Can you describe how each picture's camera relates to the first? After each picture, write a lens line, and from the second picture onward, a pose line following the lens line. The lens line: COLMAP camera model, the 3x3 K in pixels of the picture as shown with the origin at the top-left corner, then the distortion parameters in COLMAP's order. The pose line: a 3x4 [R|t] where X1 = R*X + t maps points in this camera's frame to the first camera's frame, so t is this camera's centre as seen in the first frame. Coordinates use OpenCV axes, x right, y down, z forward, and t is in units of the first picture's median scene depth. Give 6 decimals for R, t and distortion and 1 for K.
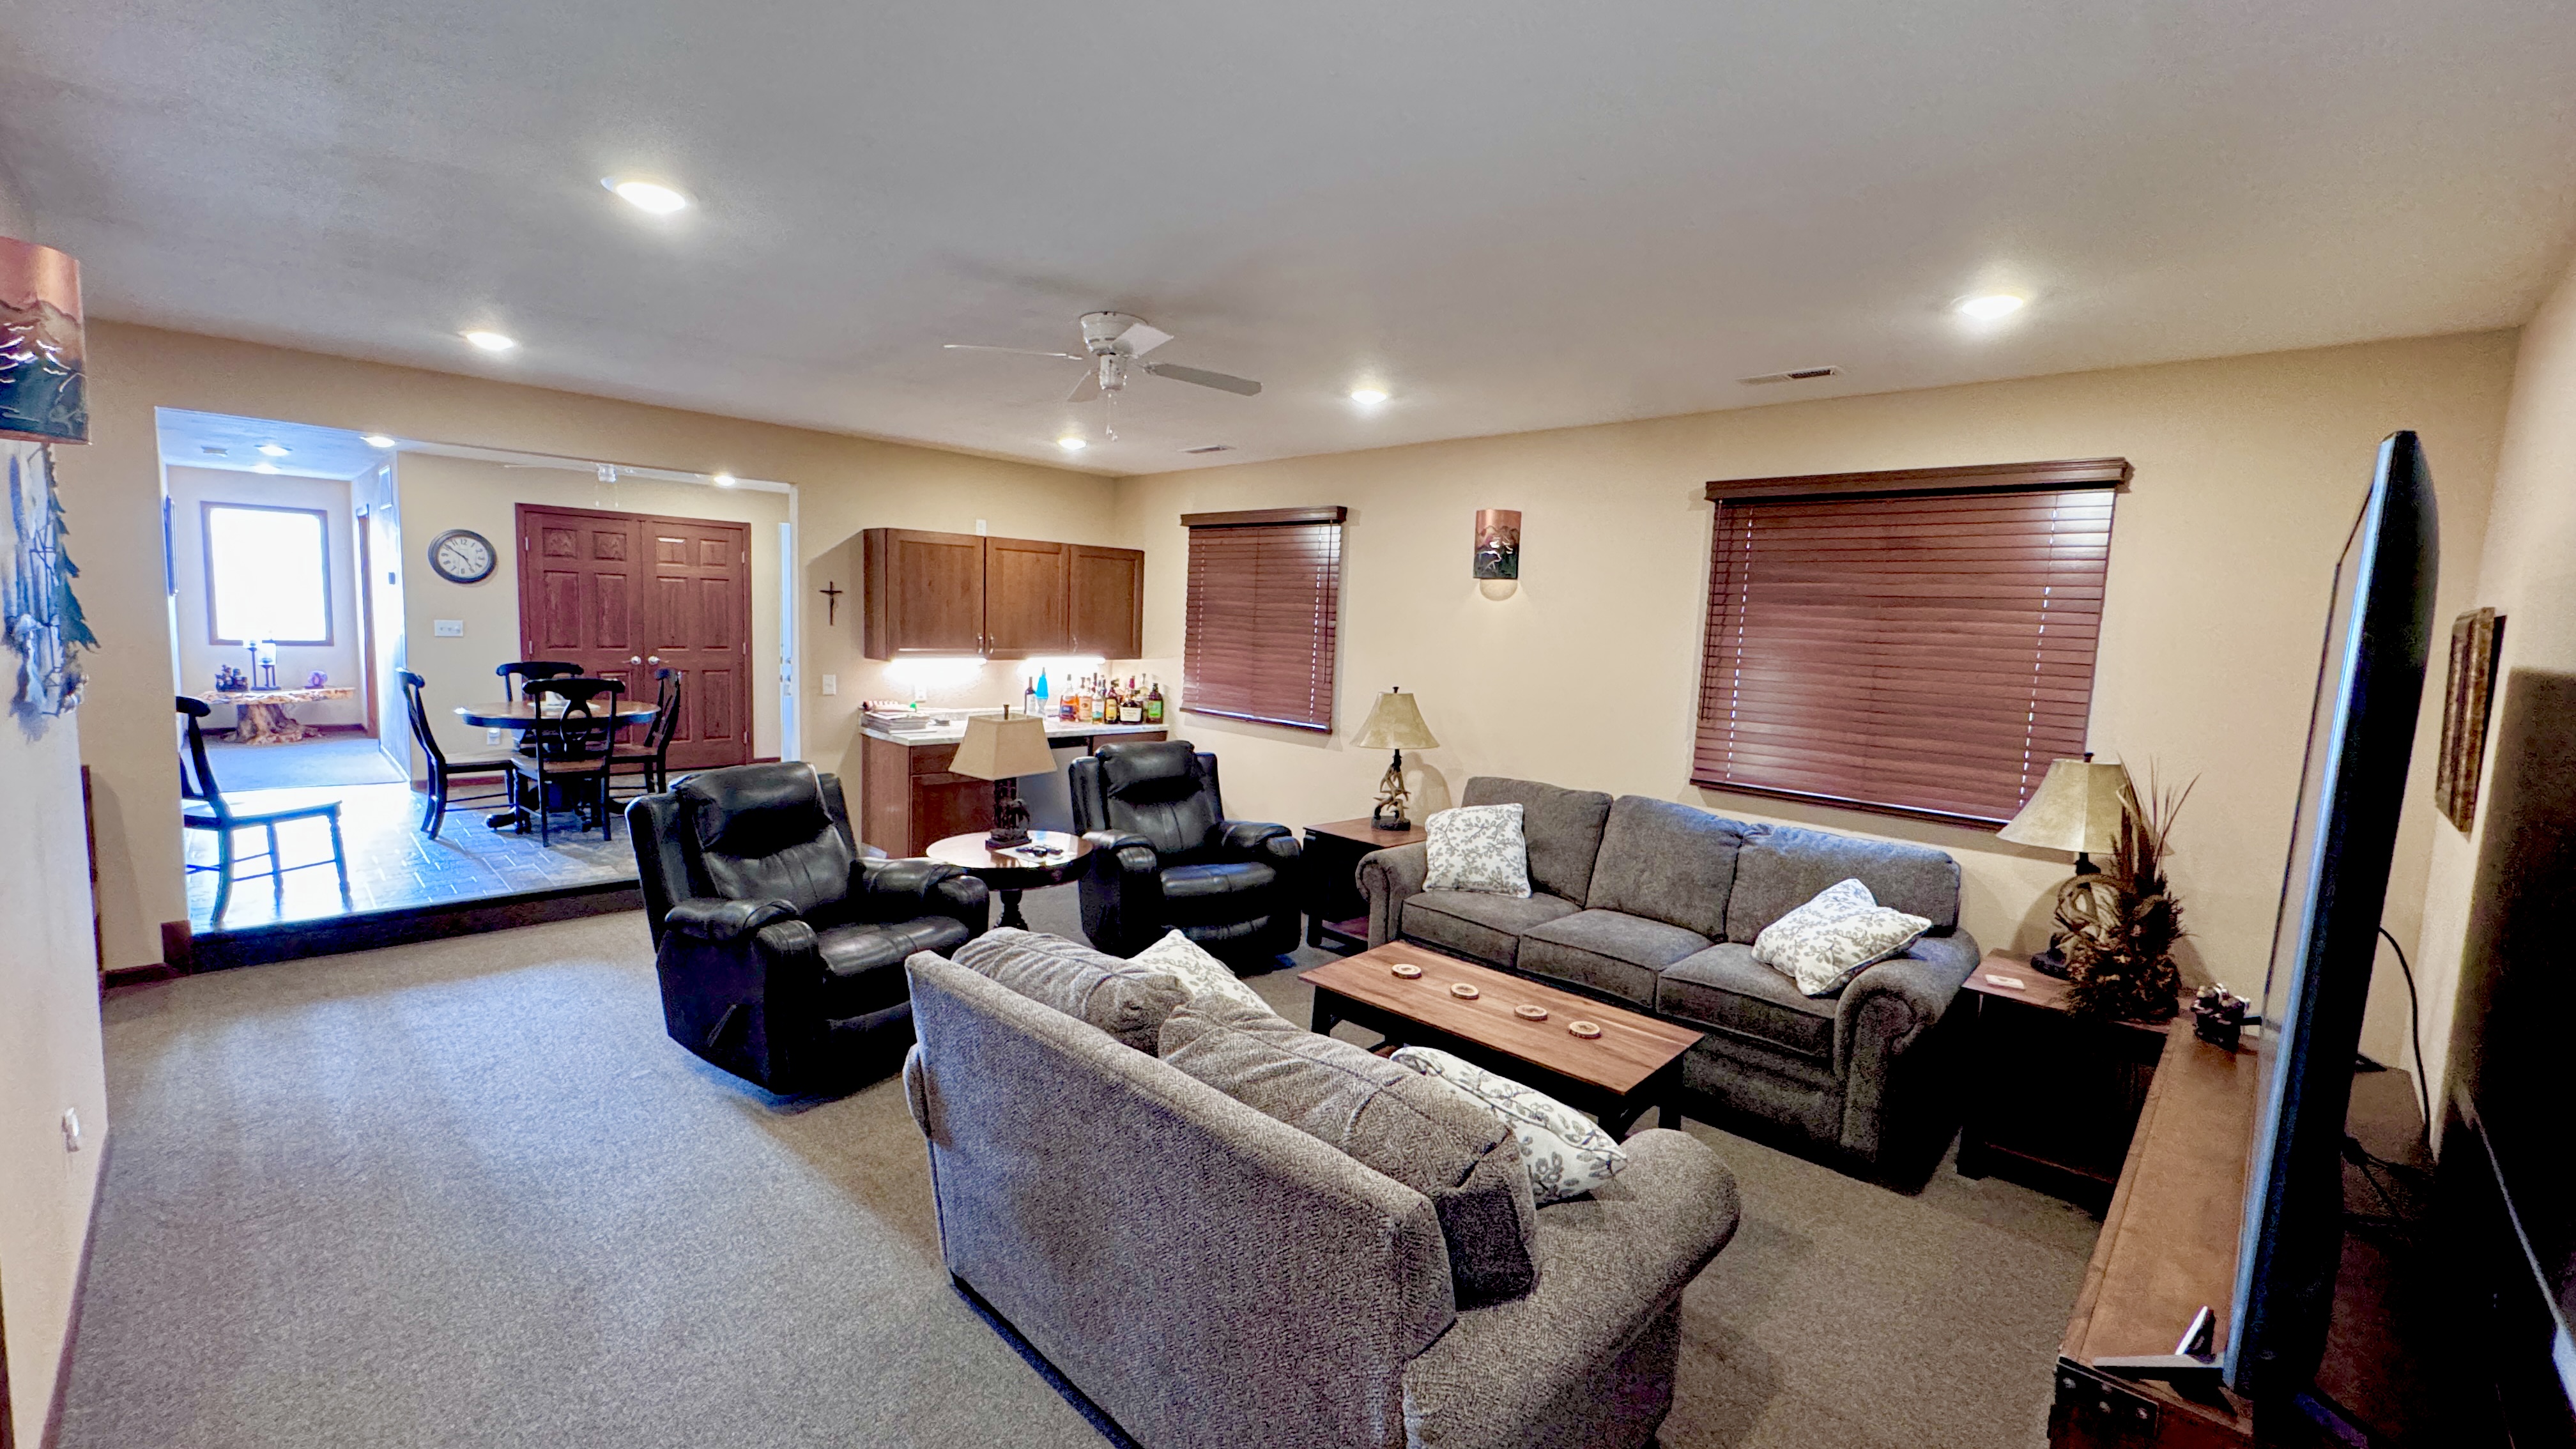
lens RADIAL K [[1029.6, 0, 1288.0], [0, 1029.6, 724.5], [0, 0, 1]] dist [-0.003604, 0.000352]
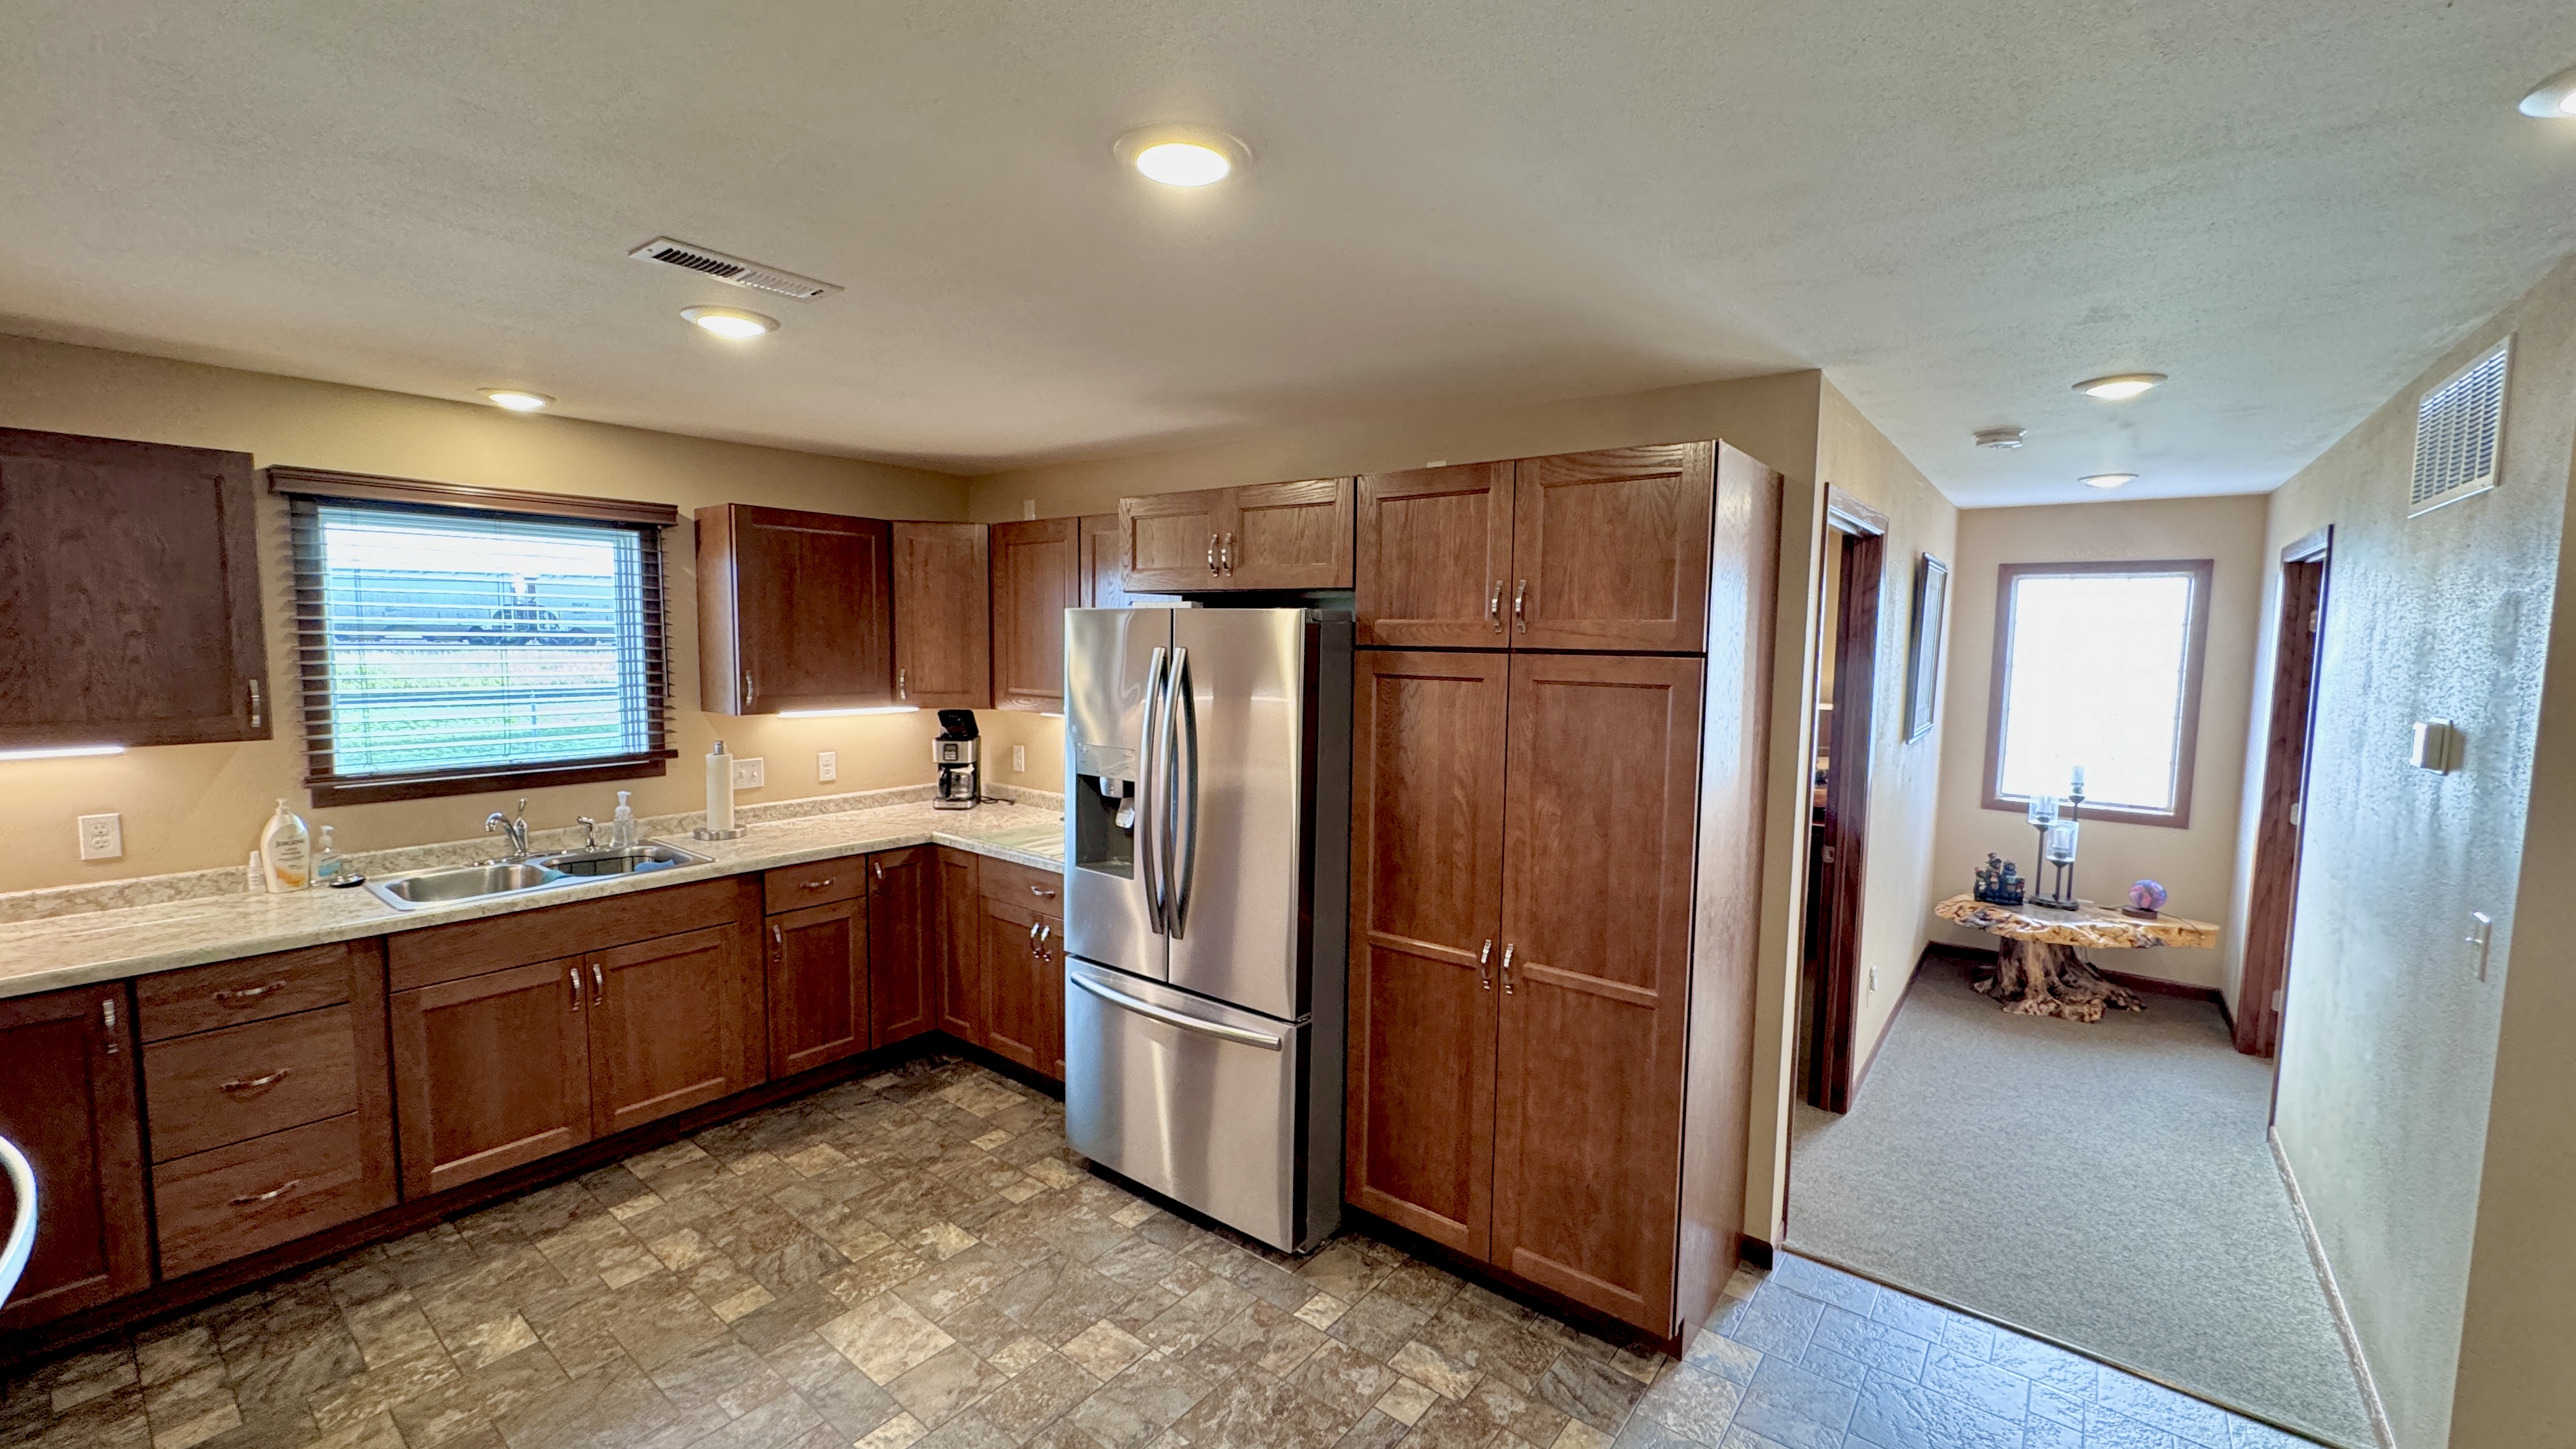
lens RADIAL K [[1029.2, 0, 1283.0], [0, 1029.2, 723.1], [0, 0, 1]] dist [-0.001139, 0.000023]
pose [[0.109790, 0.045379, -0.992918, -0.565973], [-0.114178, 0.992920, 0.032754, -0.110125], [0.987375, 0.109773, 0.114194, 0.587640]]
